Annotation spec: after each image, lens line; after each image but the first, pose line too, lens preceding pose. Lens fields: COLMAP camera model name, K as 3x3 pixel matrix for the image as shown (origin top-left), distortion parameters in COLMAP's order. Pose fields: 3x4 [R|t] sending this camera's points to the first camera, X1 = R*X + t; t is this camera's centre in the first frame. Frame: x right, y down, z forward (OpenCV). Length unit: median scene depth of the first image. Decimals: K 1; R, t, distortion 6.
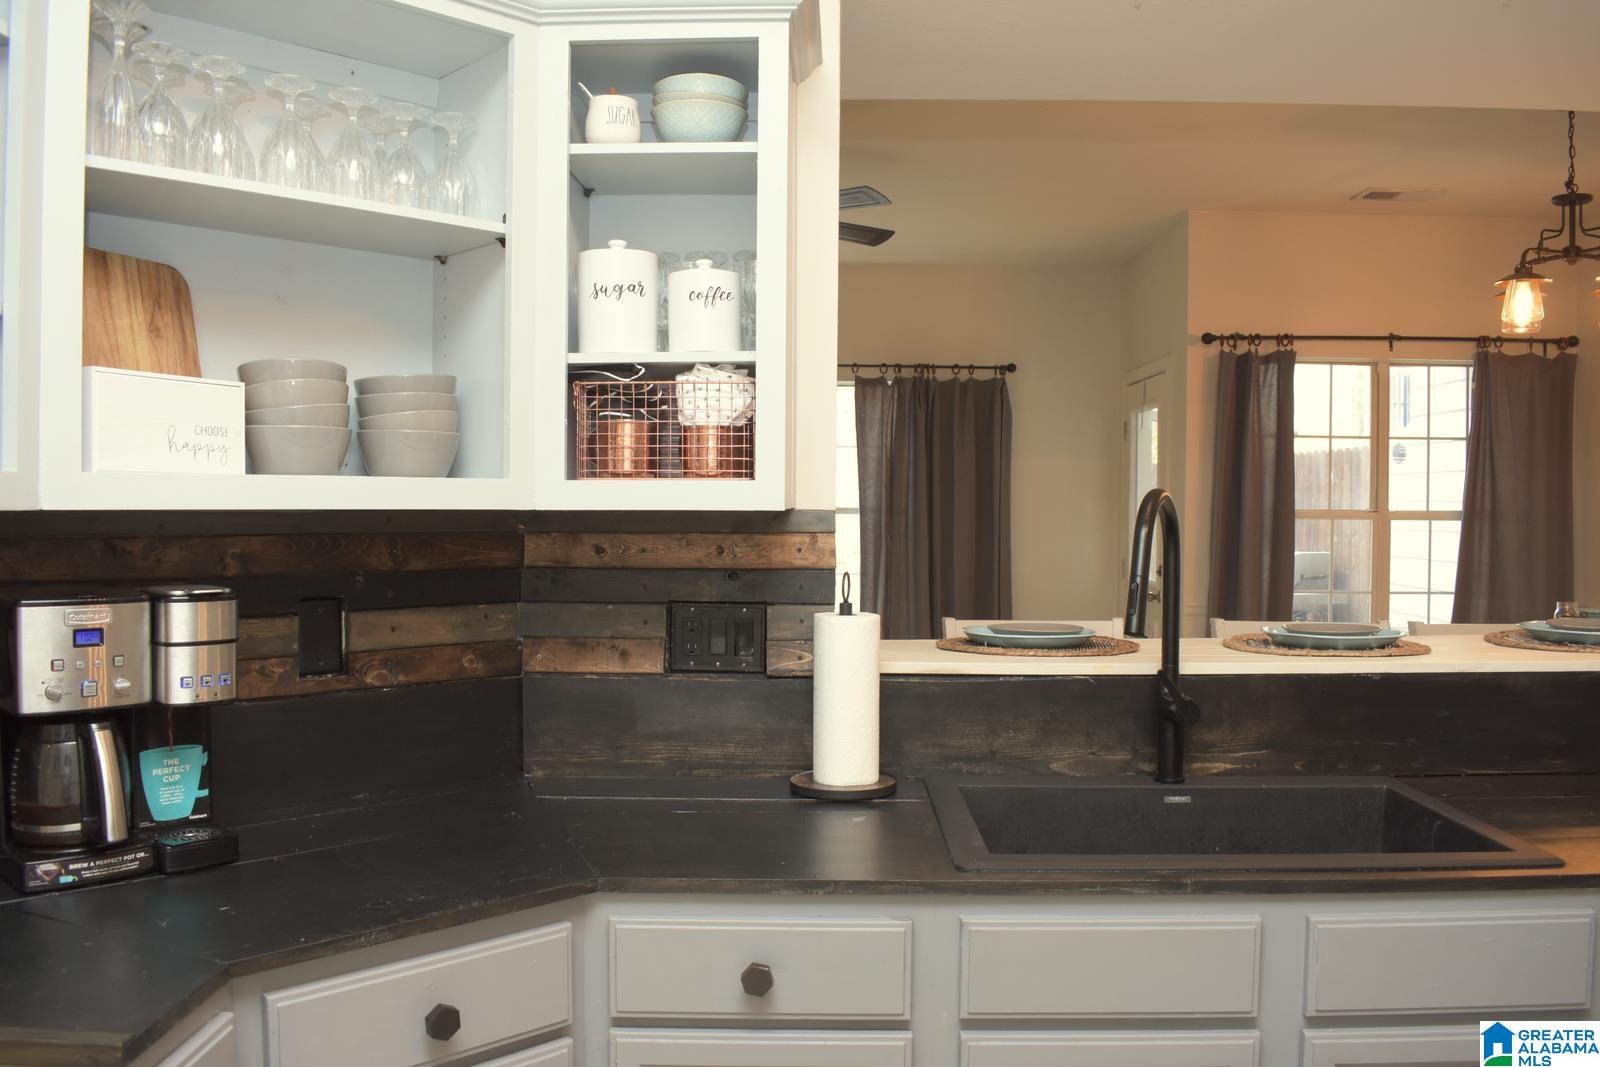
lens RADIAL K [[1256.1, 0, 806.3], [0, 1256.1, 532.3], [0, 0, 1]] dist [-0.097026, 0.015603]
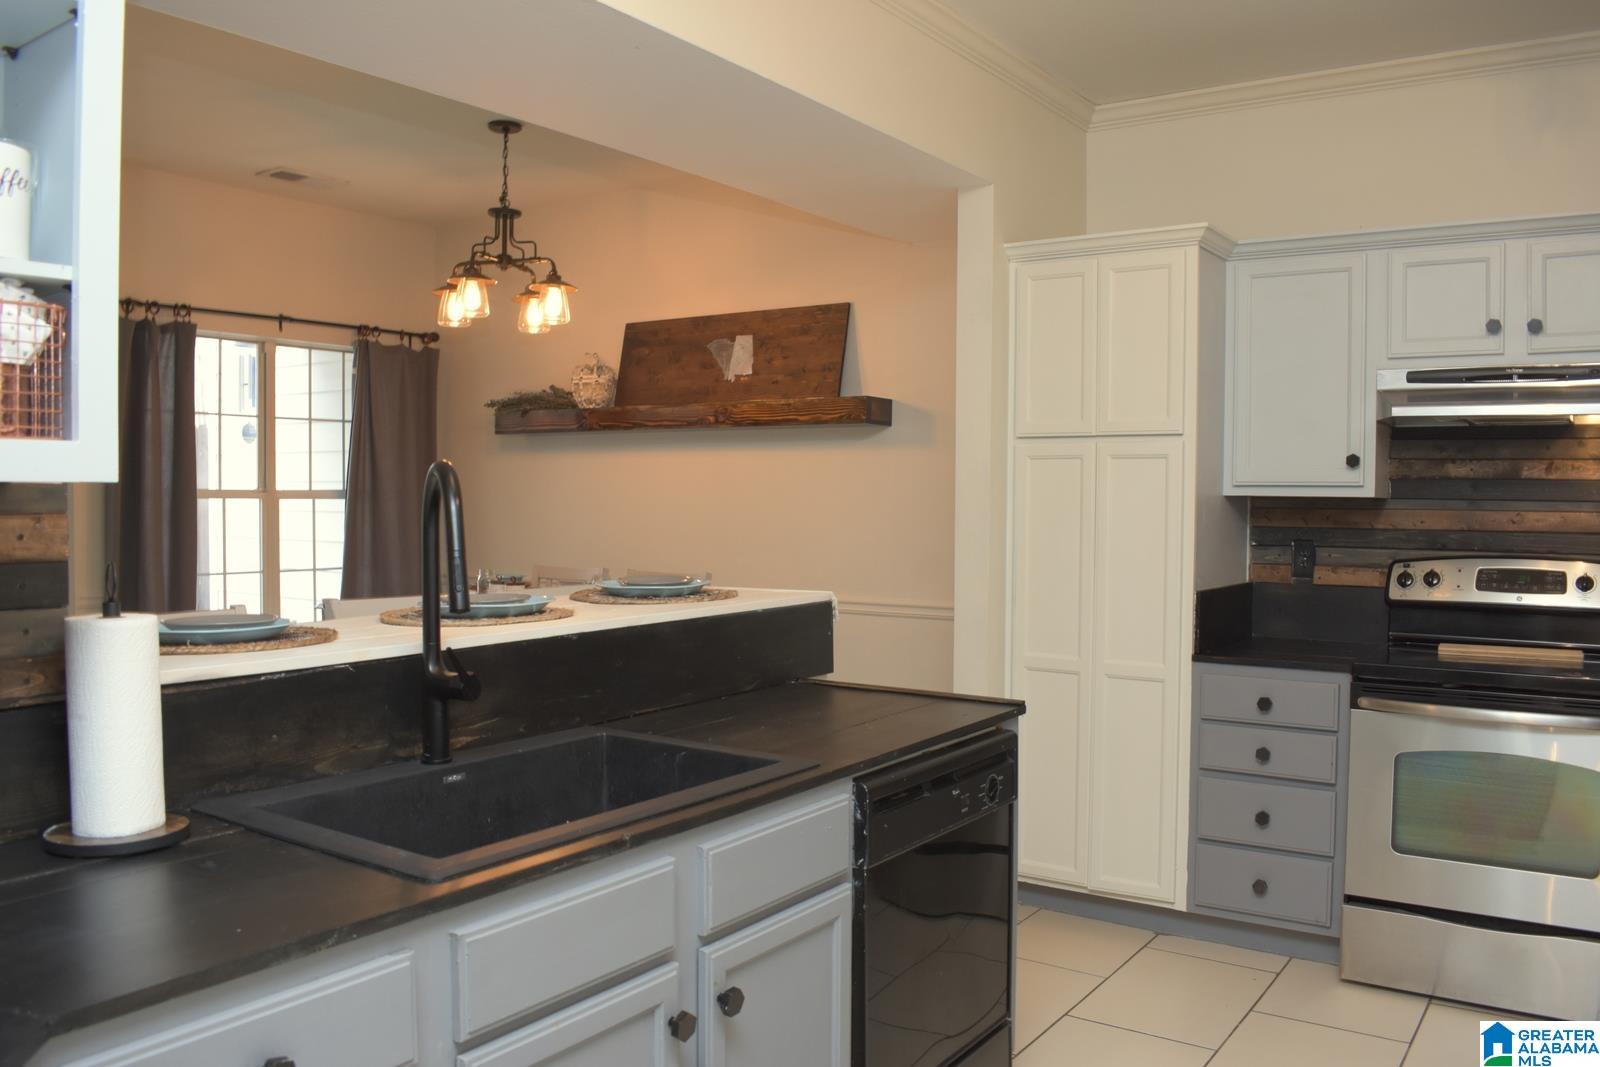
lens RADIAL K [[1256.1, 0, 806.3], [0, 1256.1, 532.3], [0, 0, 1]] dist [-0.097026, 0.015603]
pose [[0.558010, -0.028705, 0.829338, -0.134934], [0.017032, 0.999587, 0.023138, 0.001081], [-0.829660, 0.001214, 0.558268, 0.083274]]
